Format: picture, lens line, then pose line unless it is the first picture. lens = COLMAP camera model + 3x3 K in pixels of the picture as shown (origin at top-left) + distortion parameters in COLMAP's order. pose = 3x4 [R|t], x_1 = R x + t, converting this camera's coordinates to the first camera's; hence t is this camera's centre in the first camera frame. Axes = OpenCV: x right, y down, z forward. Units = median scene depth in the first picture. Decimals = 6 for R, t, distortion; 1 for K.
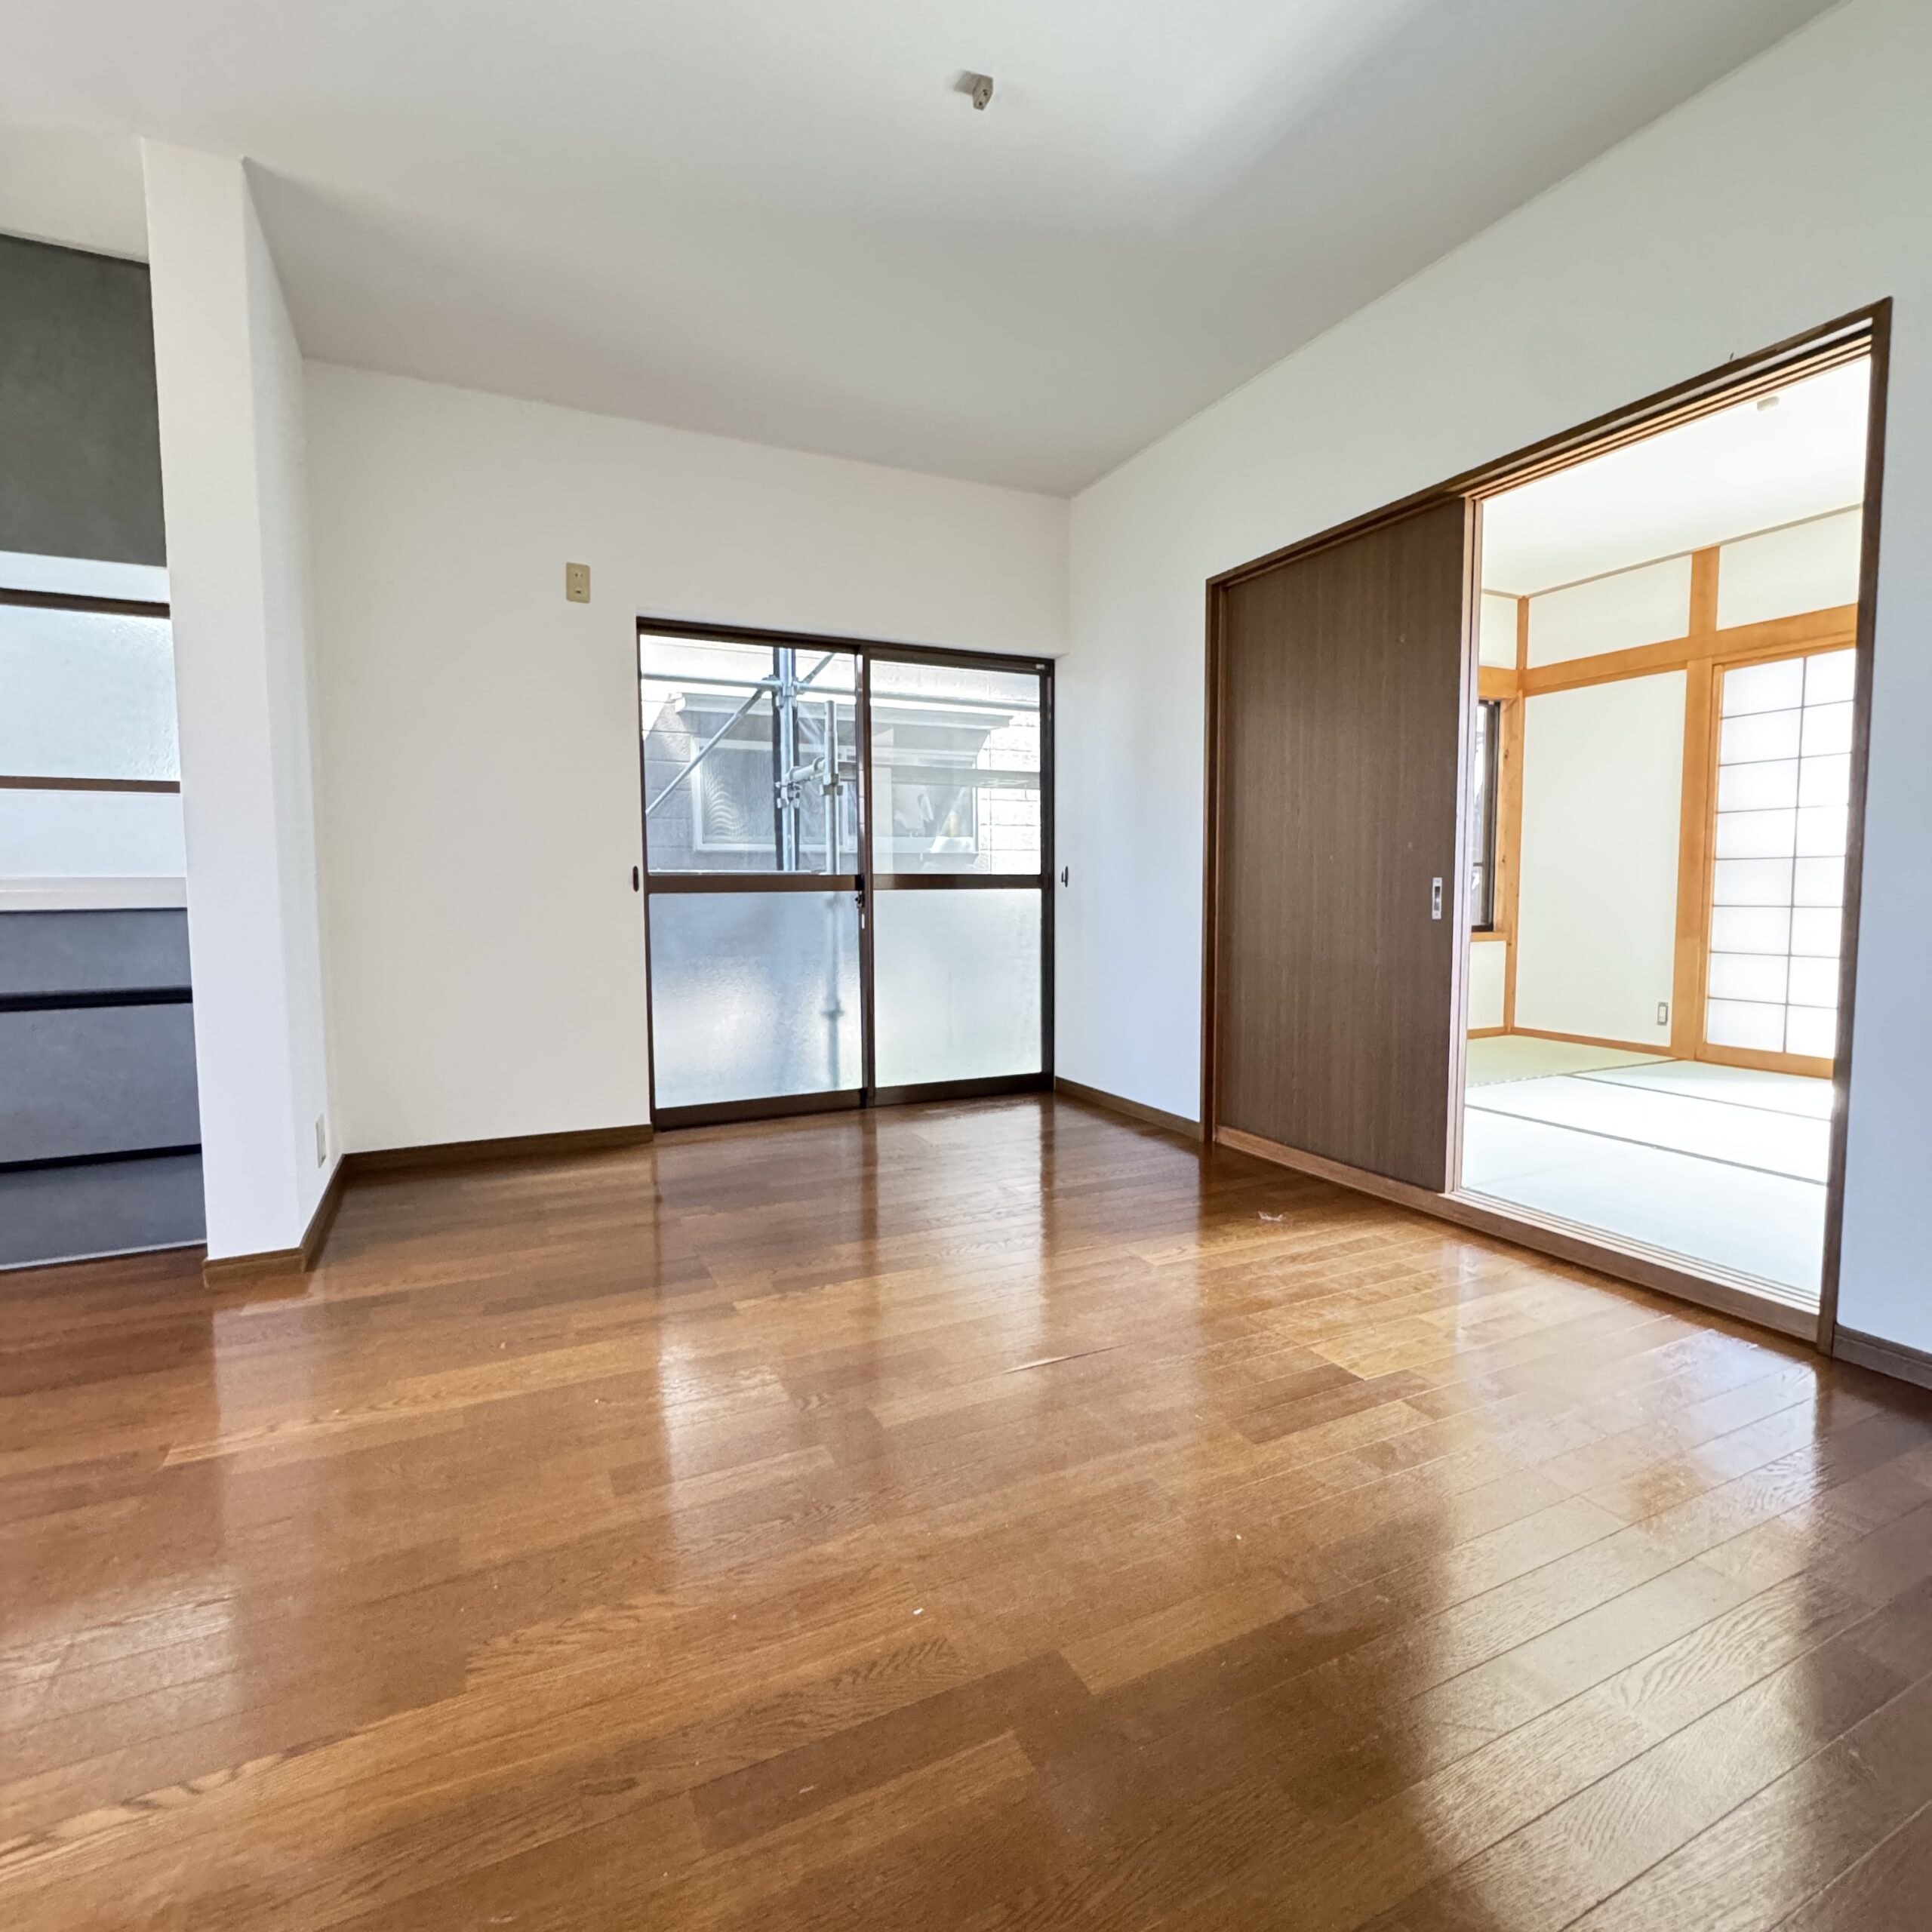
lens RADIAL K [[1030.3, 0, 968.3], [0, 1030.3, 966.9], [0, 0, 1]] dist [-0.000041, -0.001609]
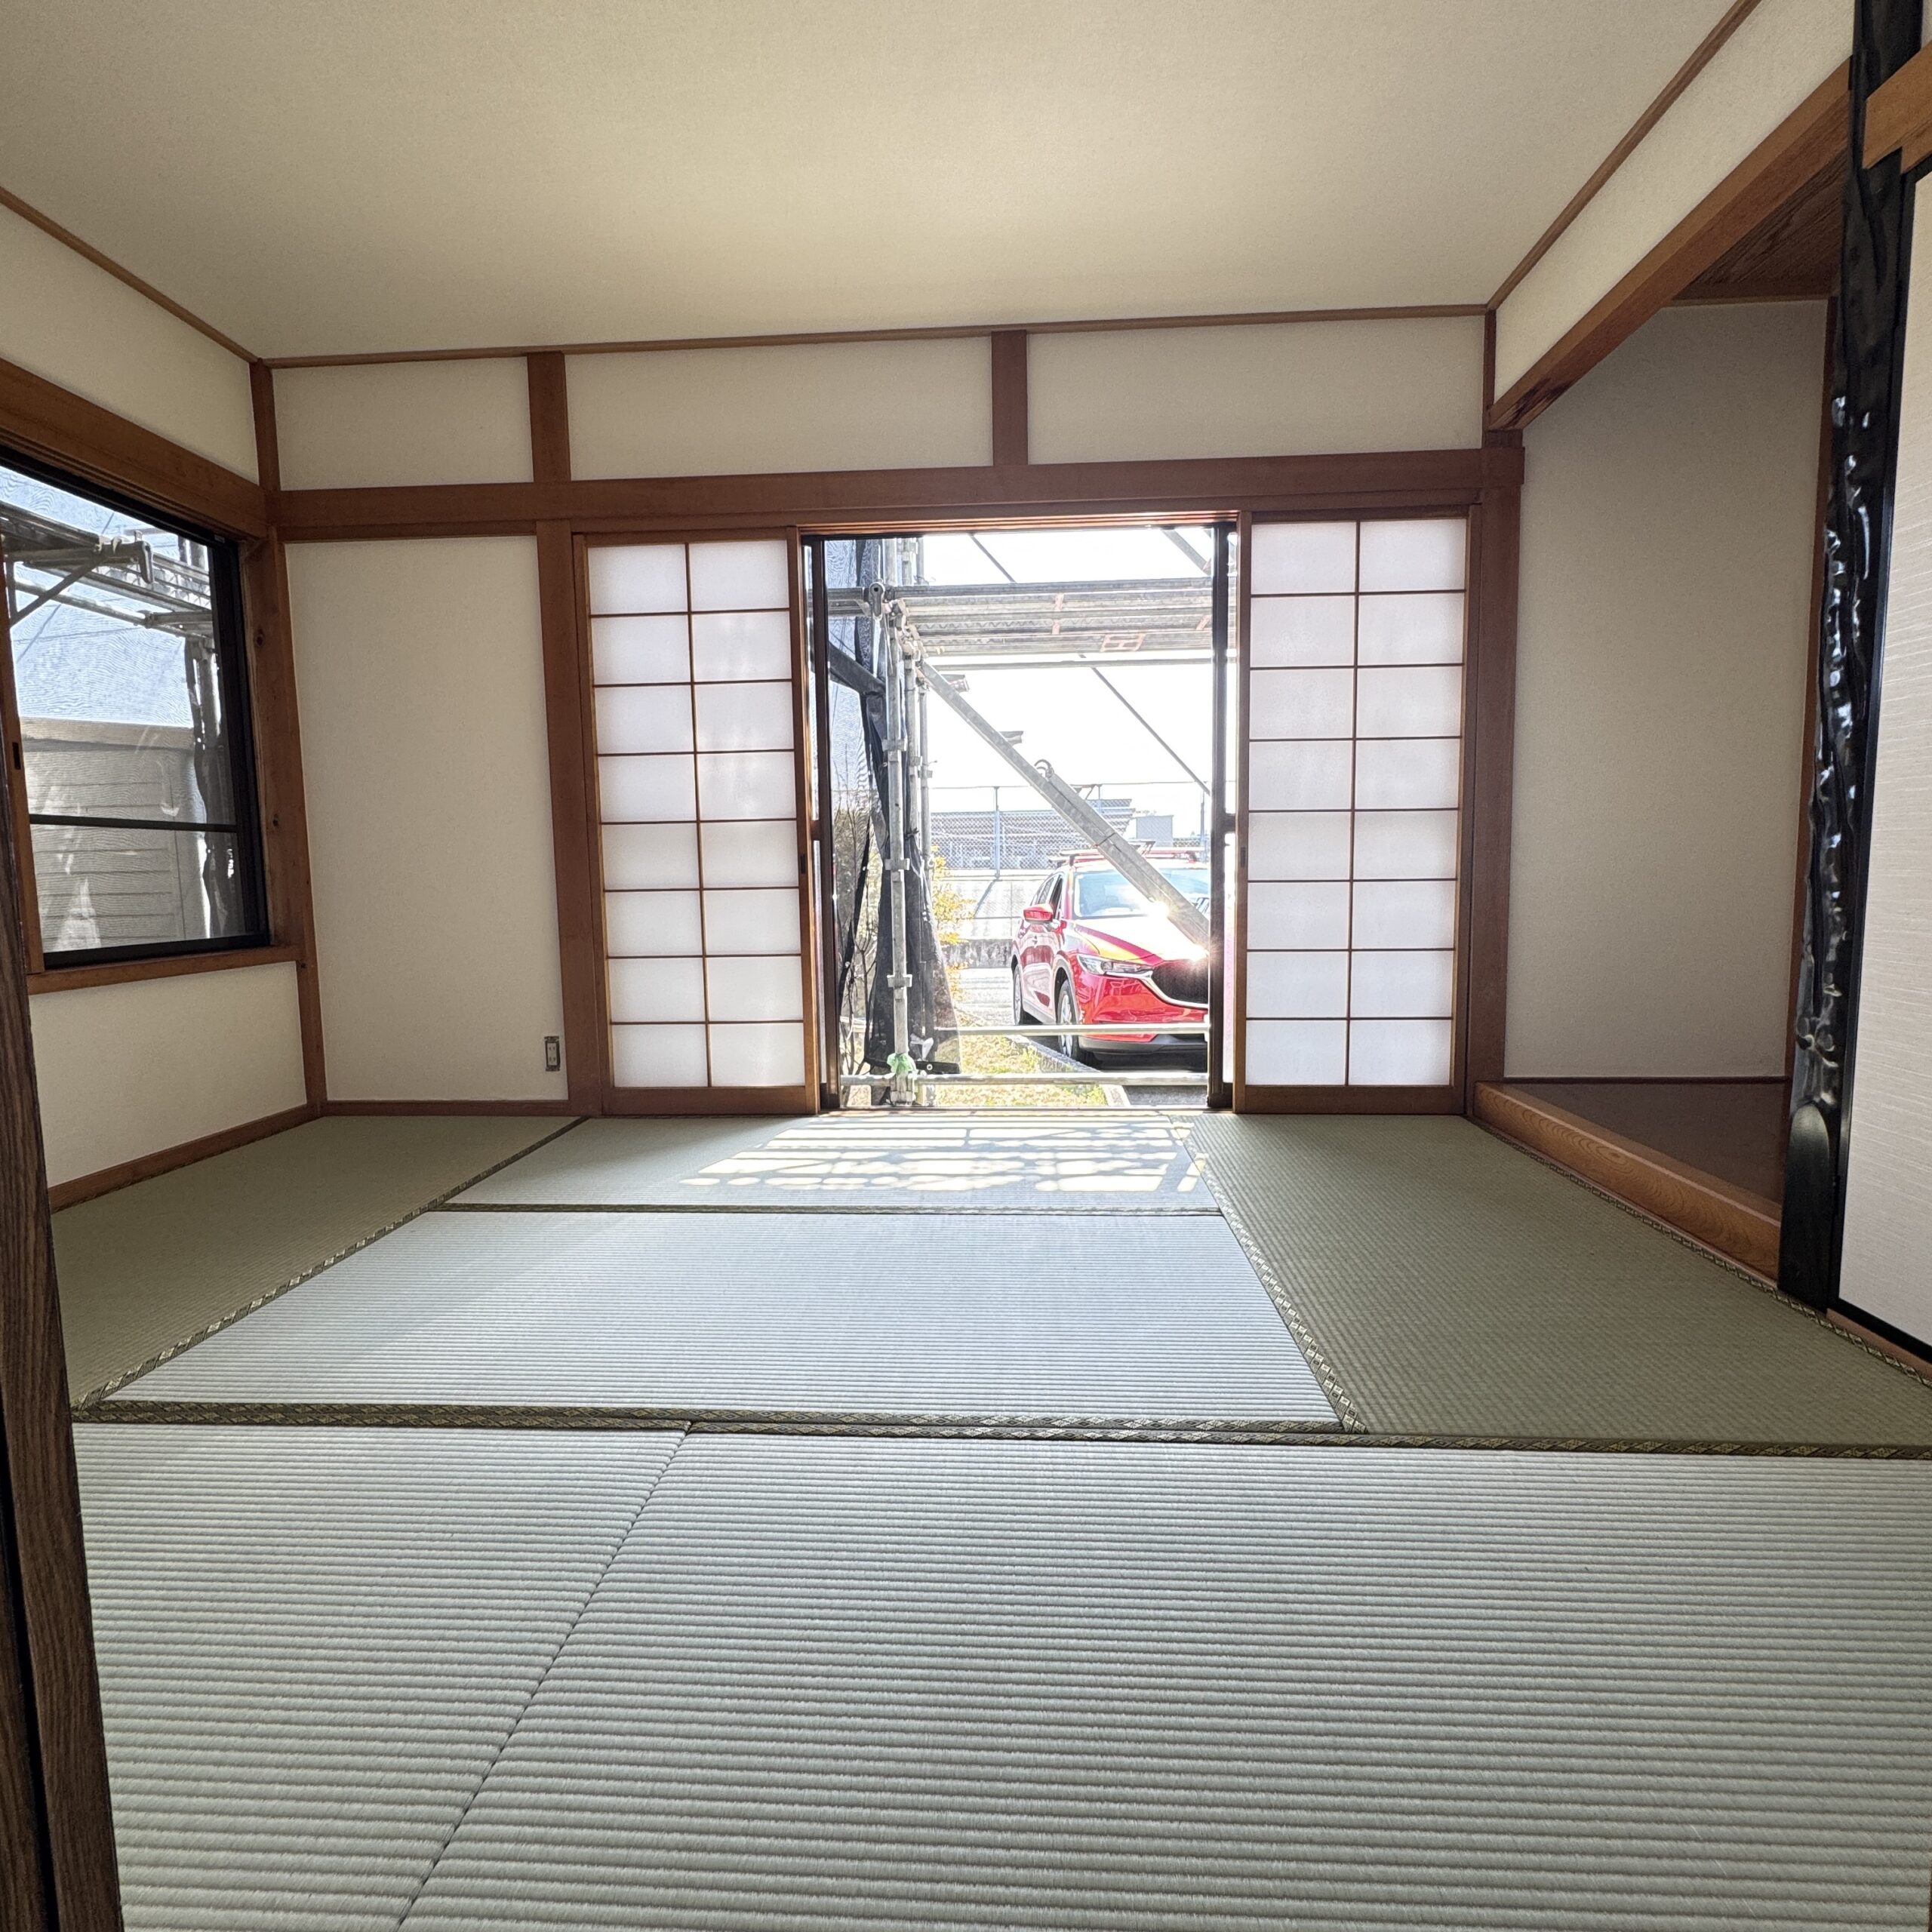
lens RADIAL K [[1030.3, 0, 963.7], [0, 1030.3, 957.6], [0, 0, 1]] dist [-0.000041, -0.001609]
pose [[0.488240, -0.082085, 0.868840, 0.233463], [0.082817, 0.995432, 0.047507, -0.027643], [-0.868771, 0.048760, 0.492808, 0.447462]]
